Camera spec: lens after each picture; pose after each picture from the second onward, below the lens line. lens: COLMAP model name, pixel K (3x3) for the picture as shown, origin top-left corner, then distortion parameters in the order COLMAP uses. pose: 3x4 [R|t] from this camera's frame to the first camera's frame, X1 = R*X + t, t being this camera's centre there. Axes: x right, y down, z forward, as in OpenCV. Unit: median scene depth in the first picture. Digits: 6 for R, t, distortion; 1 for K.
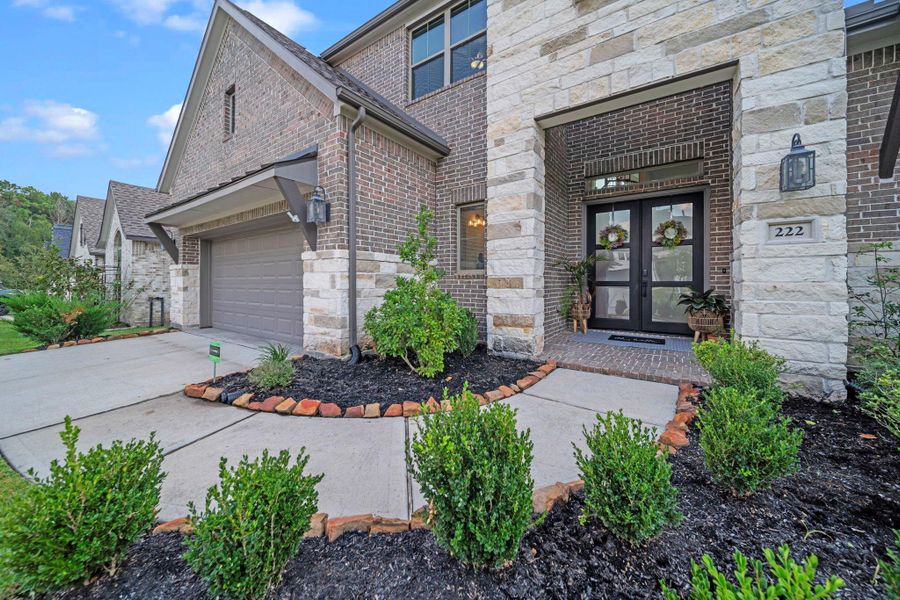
lens RADIAL K [[317.2, 0, 450.5], [0, 317.2, 291.7], [0, 0, 1]] dist [-0.006026, 0.000015]
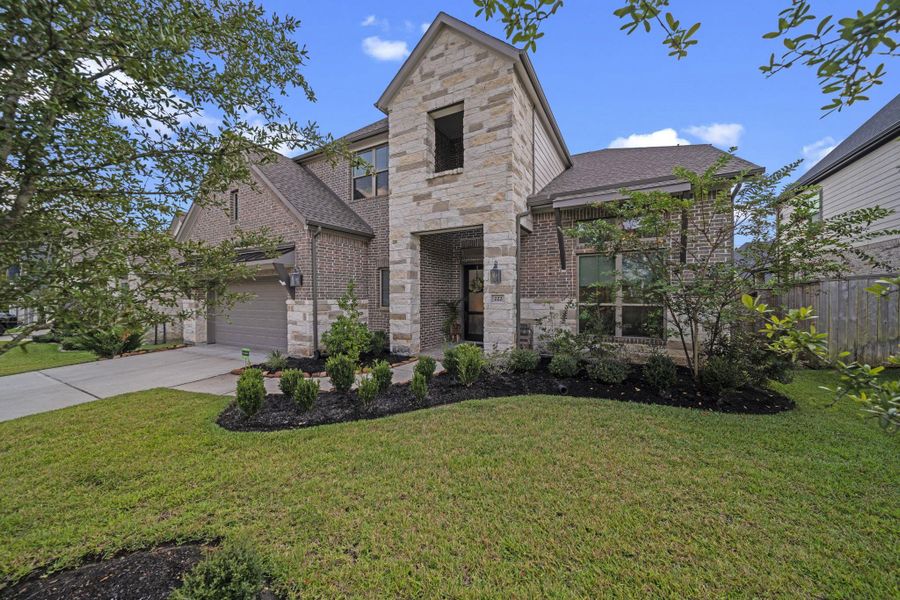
lens RADIAL K [[332.8, 0, 454.7], [0, 332.8, 306.3], [0, 0, 1]] dist [0.000339, 0.000028]
pose [[0.996493, -0.006253, 0.083448, 0.338382], [0.005703, 0.999960, 0.006835, -0.098589], [-0.083487, -0.006335, 0.996489, -1.000034]]
